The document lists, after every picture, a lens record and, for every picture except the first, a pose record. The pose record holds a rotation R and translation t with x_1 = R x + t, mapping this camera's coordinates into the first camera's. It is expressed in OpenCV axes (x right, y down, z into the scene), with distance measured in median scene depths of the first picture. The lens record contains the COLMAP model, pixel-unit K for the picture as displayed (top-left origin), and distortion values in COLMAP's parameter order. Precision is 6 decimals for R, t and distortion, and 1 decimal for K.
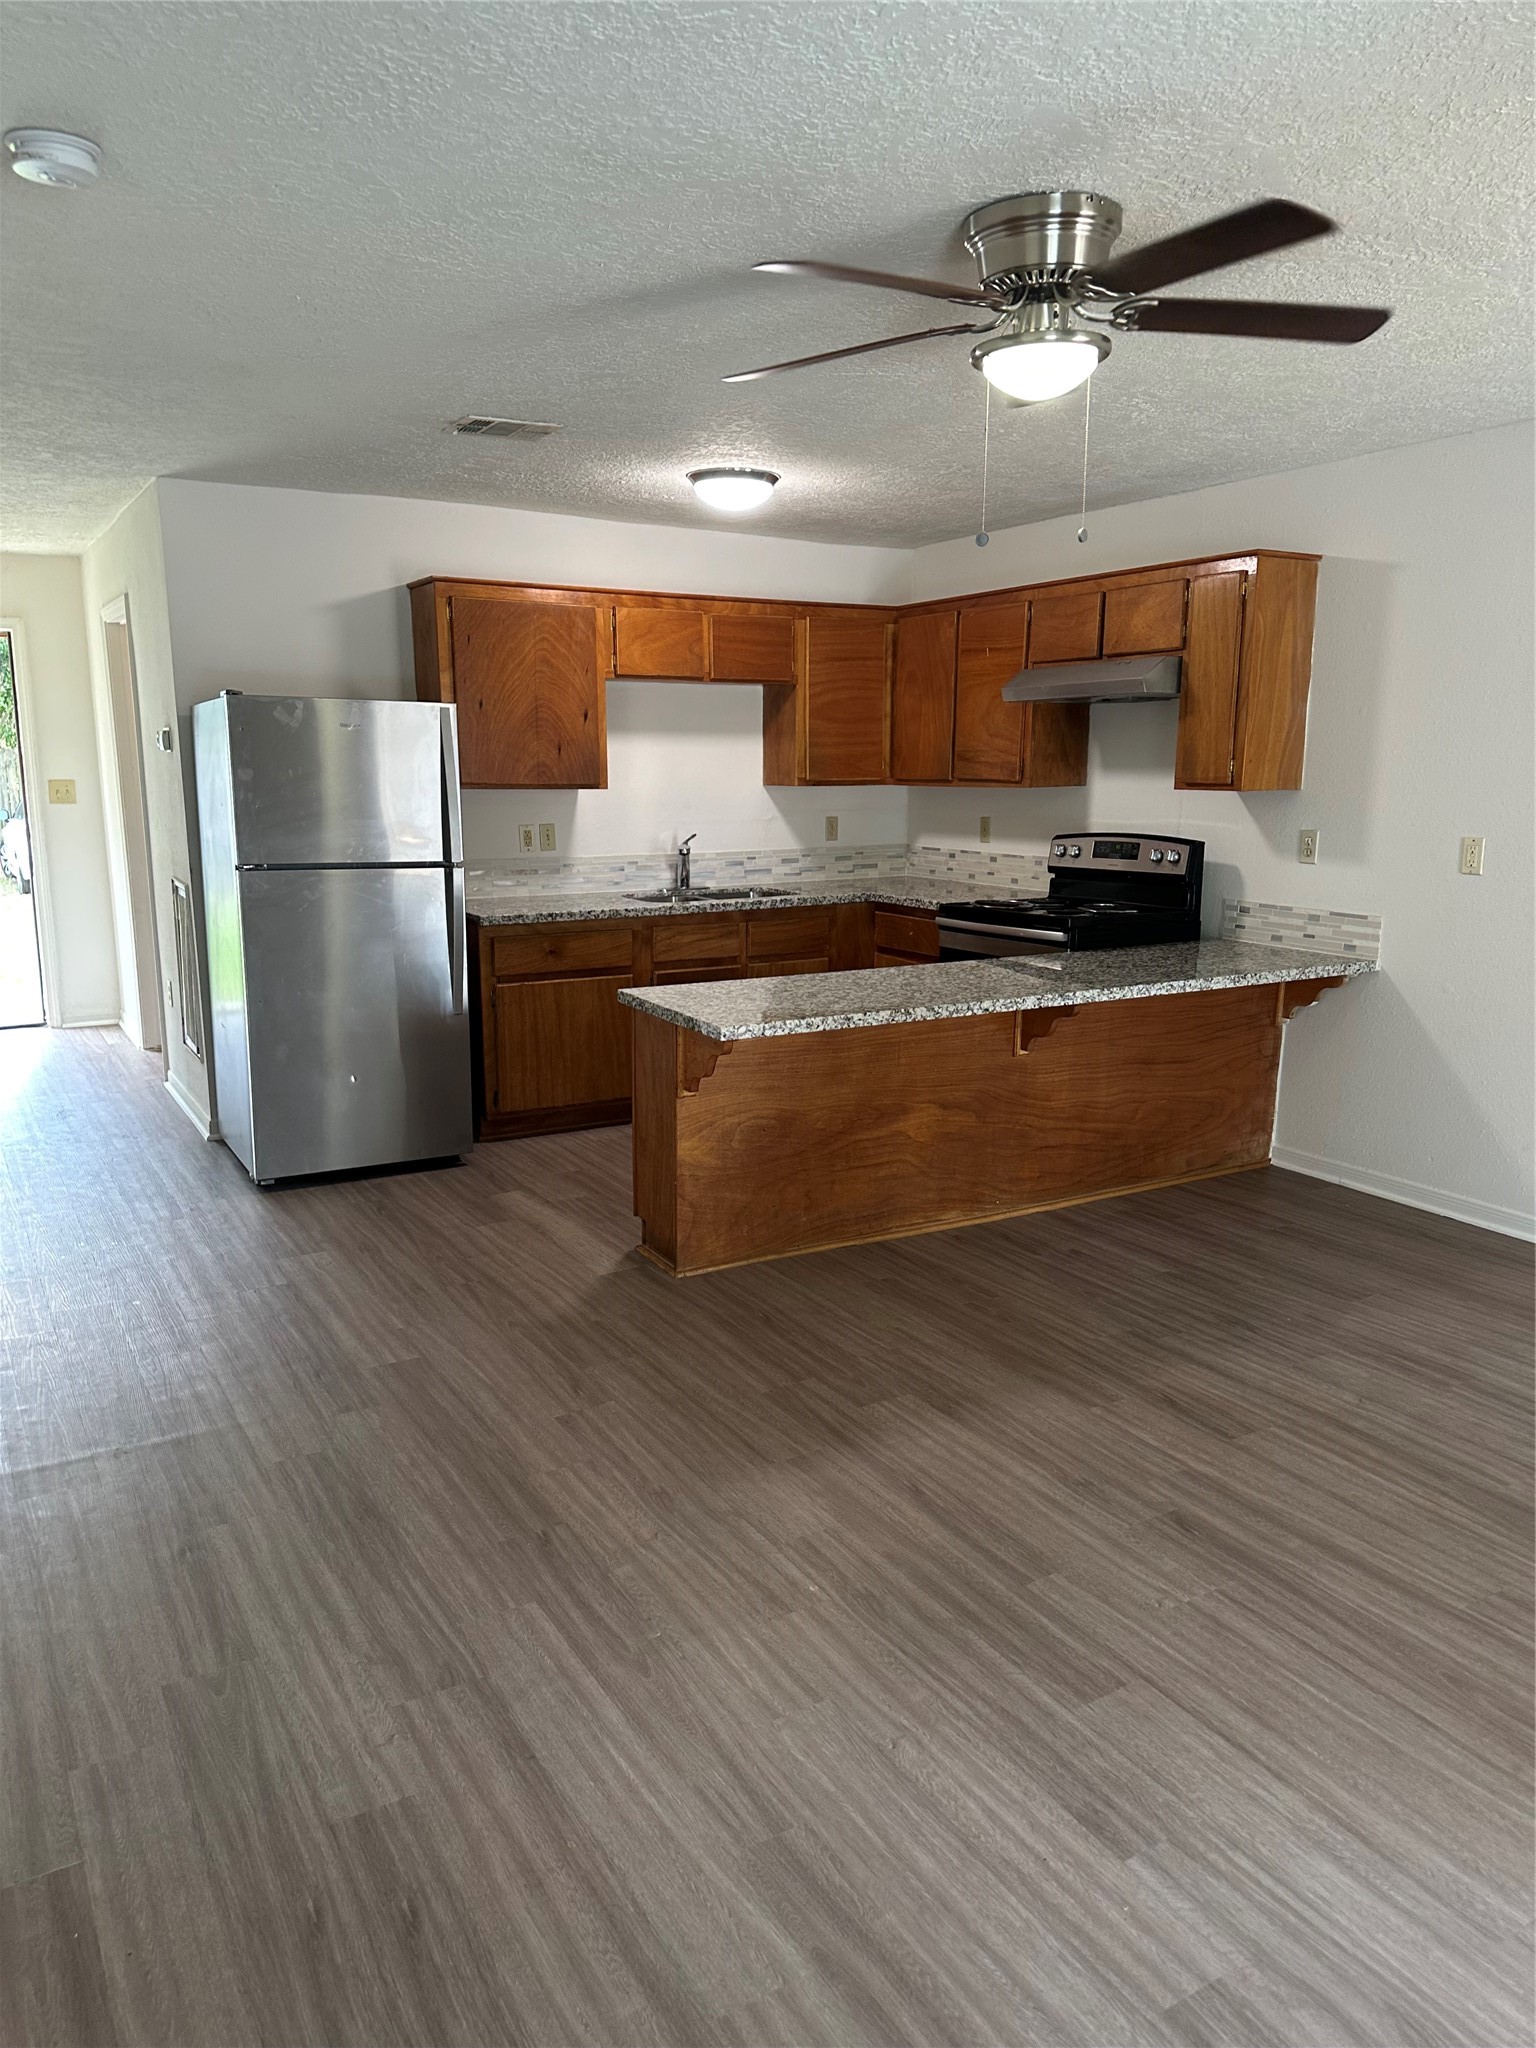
lens RADIAL K [[1449.8, 0, 757.8], [0, 1449.8, 1020.7], [0, 0, 1]] dist [0.044067, -0.020237]
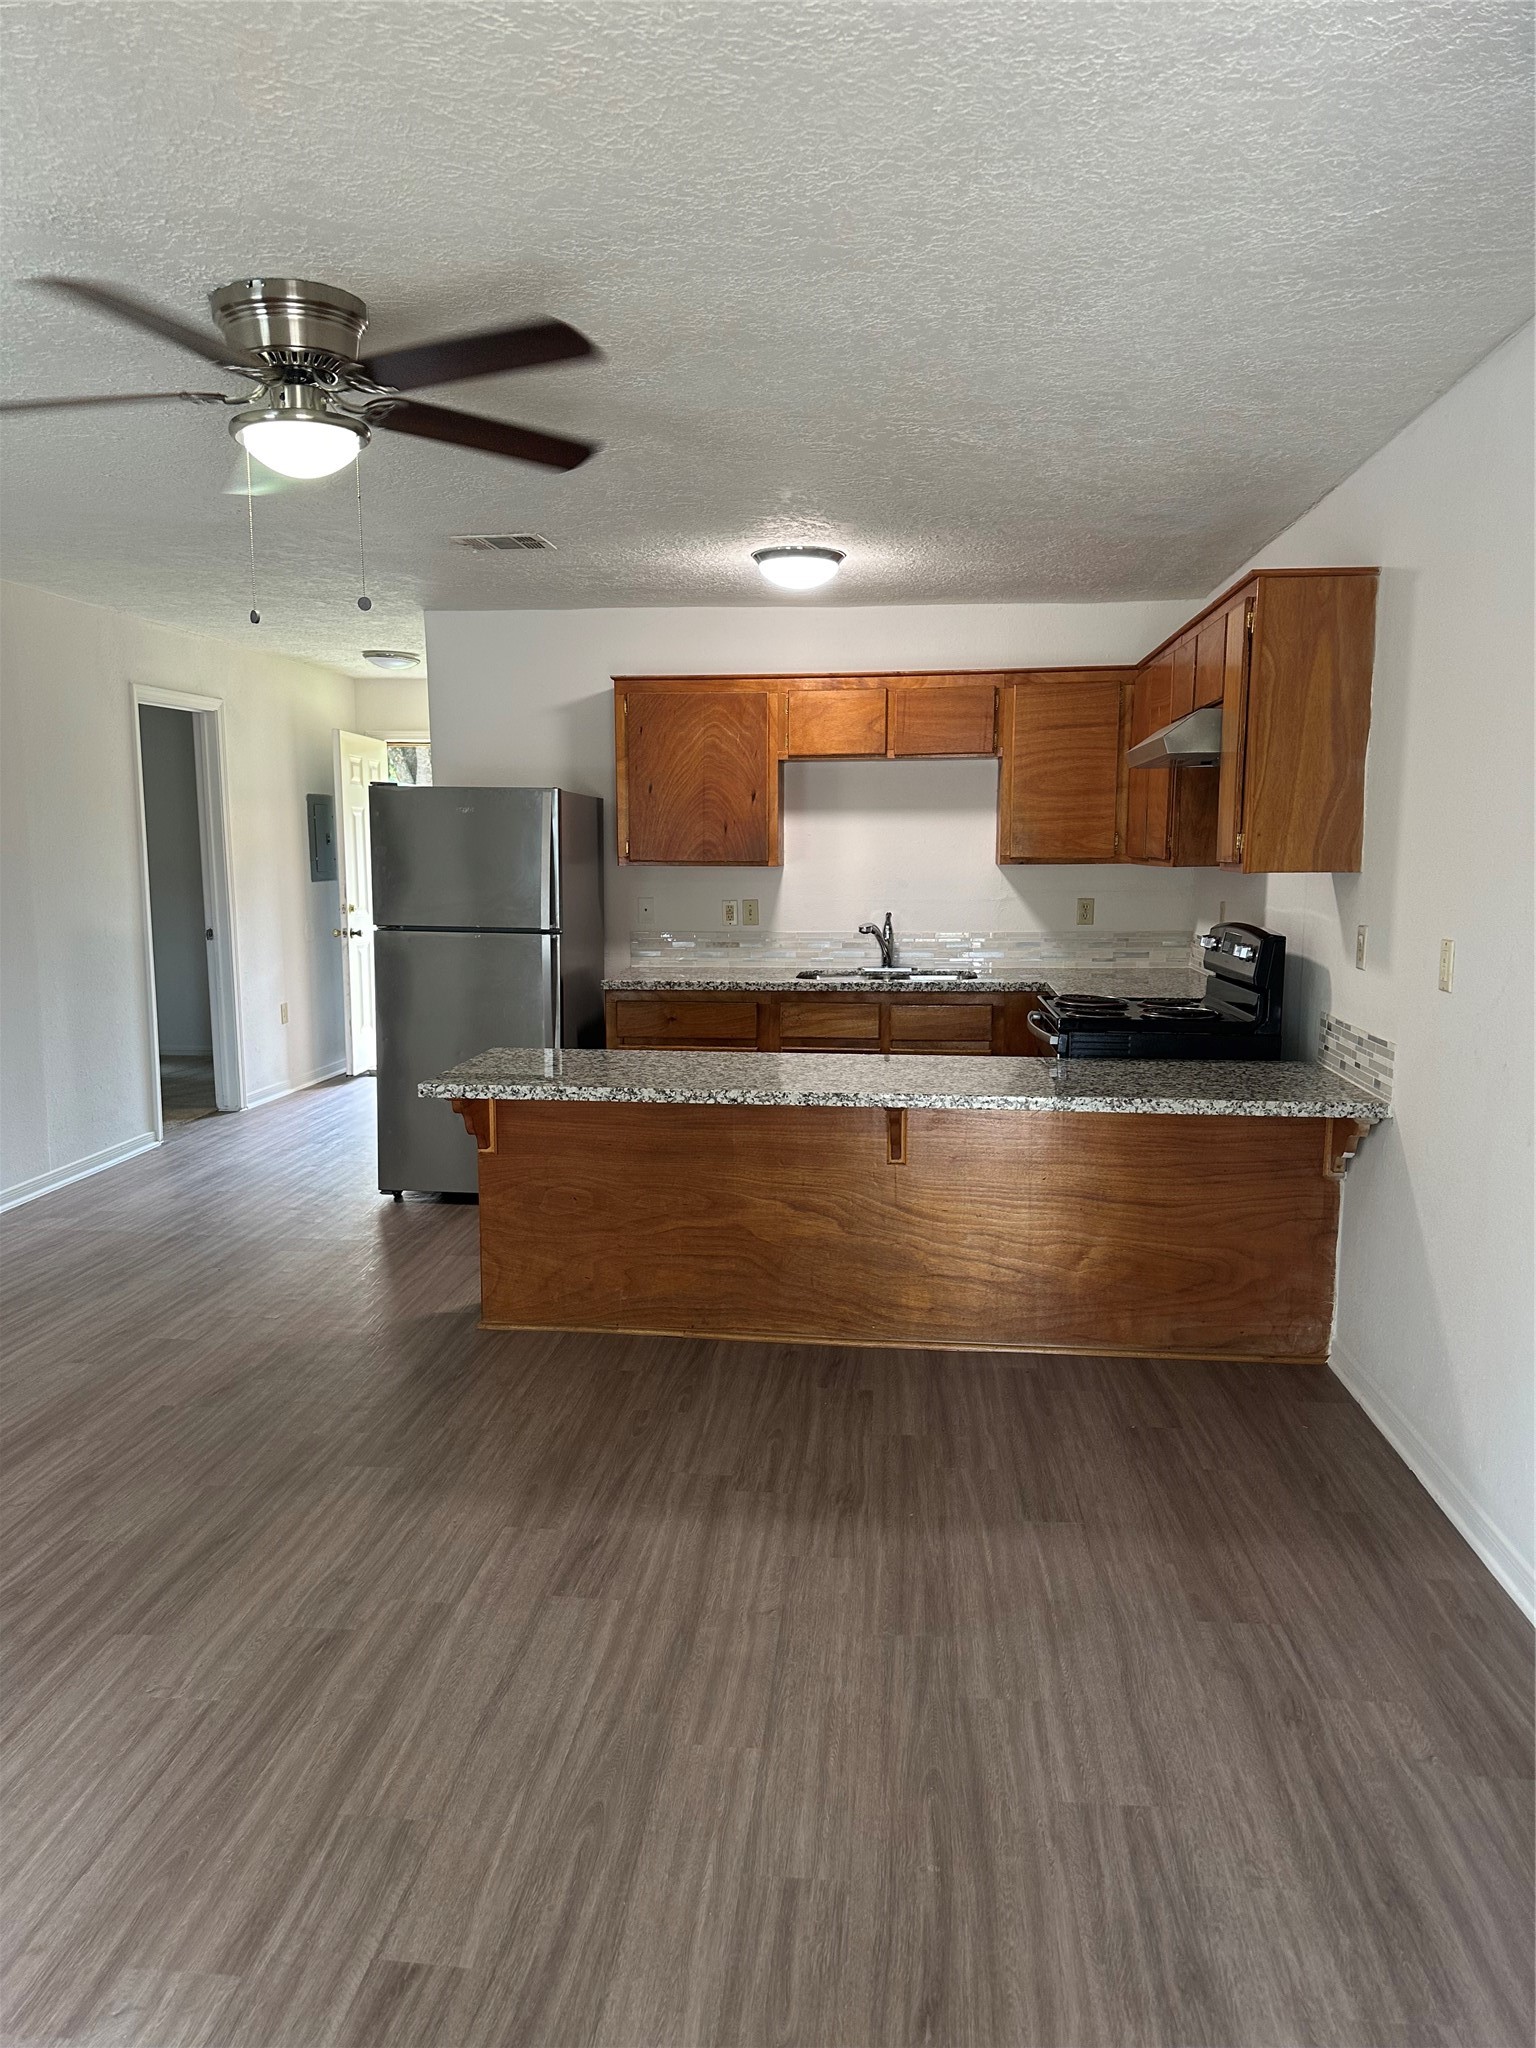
lens RADIAL K [[1449.8, 0, 759.8], [0, 1449.8, 1018.7], [0, 0, 1]] dist [0.044067, -0.020237]
pose [[0.797879, 0.068688, -0.598891, 0.577604], [-0.101182, 0.994652, -0.020722, -0.034907], [0.594265, 0.077131, 0.800562, 0.209456]]
